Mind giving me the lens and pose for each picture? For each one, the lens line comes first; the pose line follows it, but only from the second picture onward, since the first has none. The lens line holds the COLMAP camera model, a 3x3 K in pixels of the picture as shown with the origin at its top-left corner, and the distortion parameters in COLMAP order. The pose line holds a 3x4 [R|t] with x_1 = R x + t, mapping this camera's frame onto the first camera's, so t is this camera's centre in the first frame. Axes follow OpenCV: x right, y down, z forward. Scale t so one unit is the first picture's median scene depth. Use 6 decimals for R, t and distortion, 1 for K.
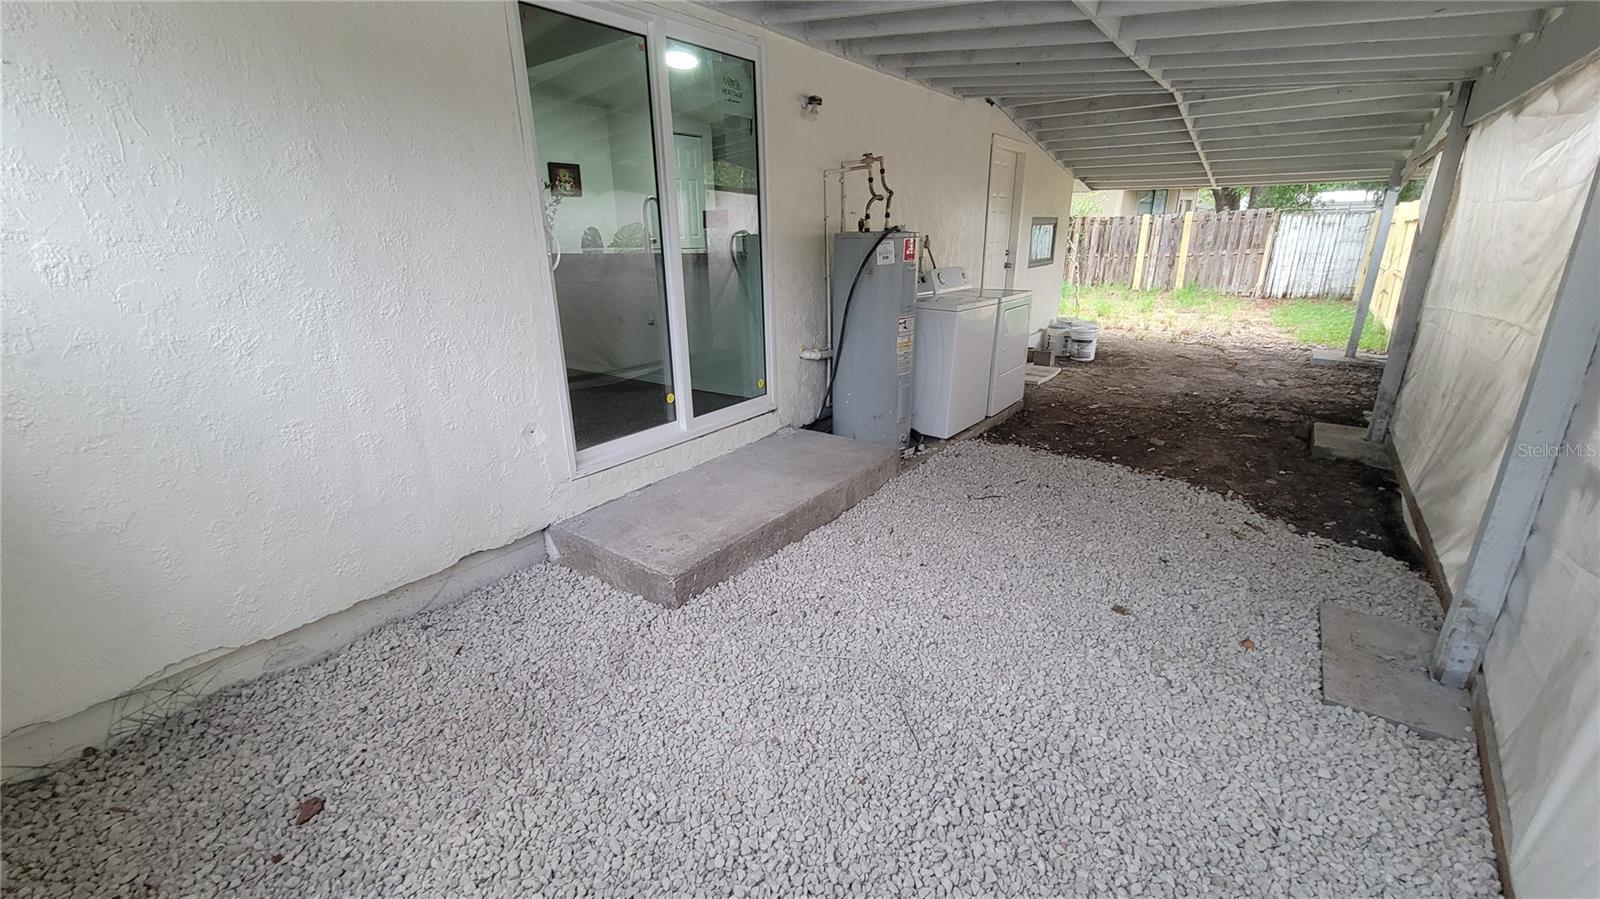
lens RADIAL K [[651.7, 0, 789.2], [0, 651.7, 450.5], [0, 0, 1]] dist [-0.003103, 0.001087]
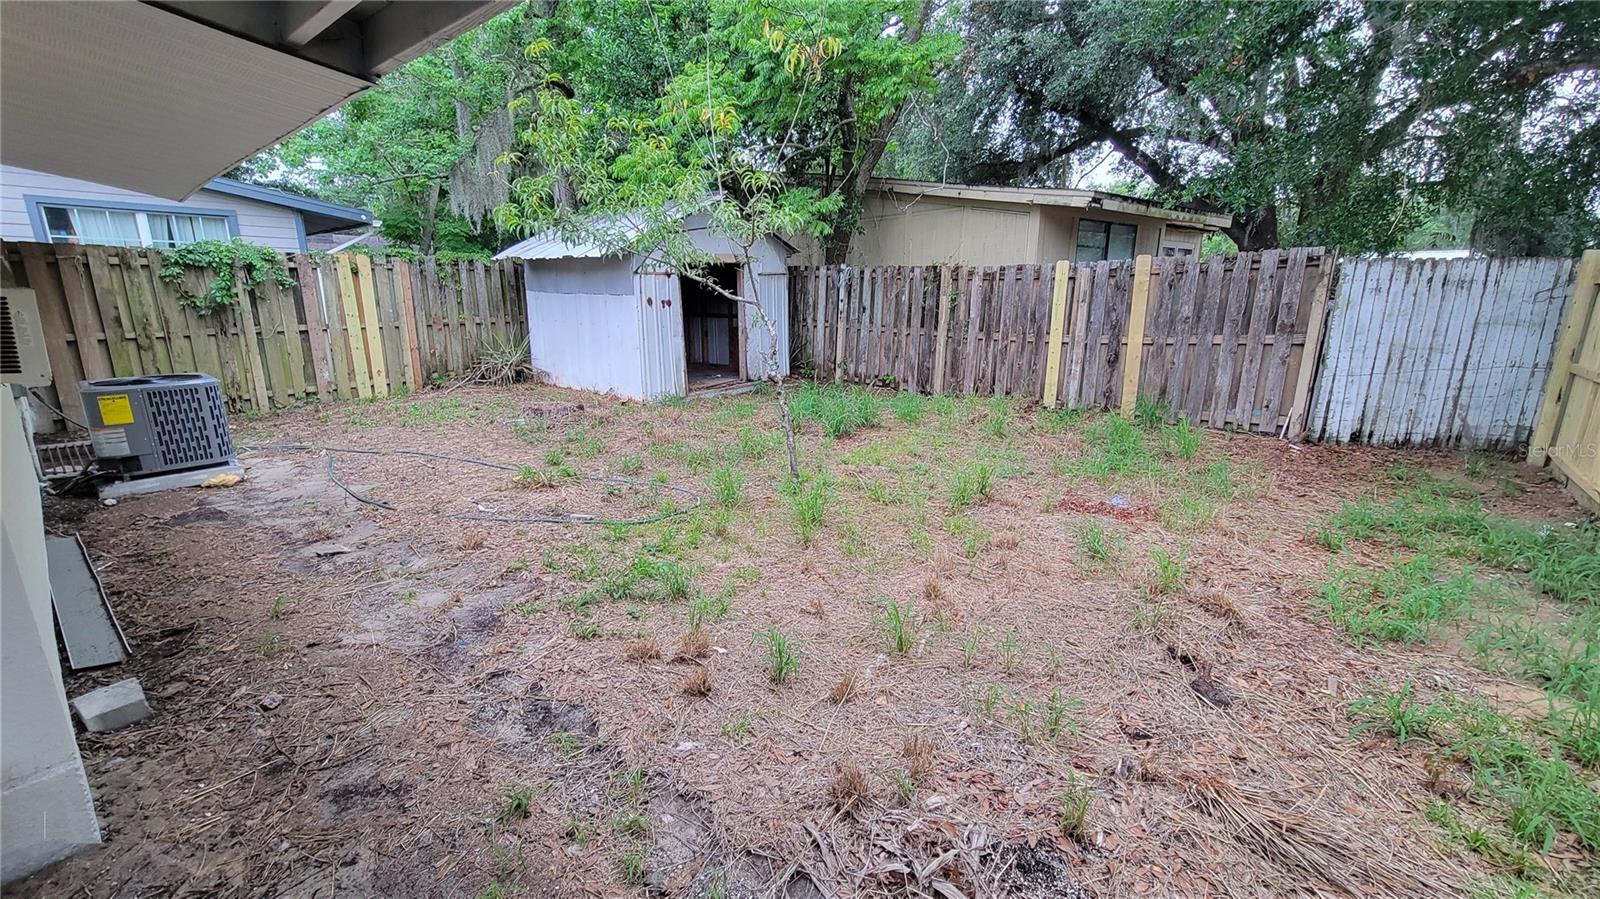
lens RADIAL K [[651.7, 0, 792.9], [0, 651.7, 451.0], [0, 0, 1]] dist [-0.003103, 0.001087]
pose [[0.997786, 0.032234, -0.058177, 0.419199], [-0.037170, 0.995613, -0.085861, -0.184405], [0.055155, 0.087834, 0.994607, 0.558032]]
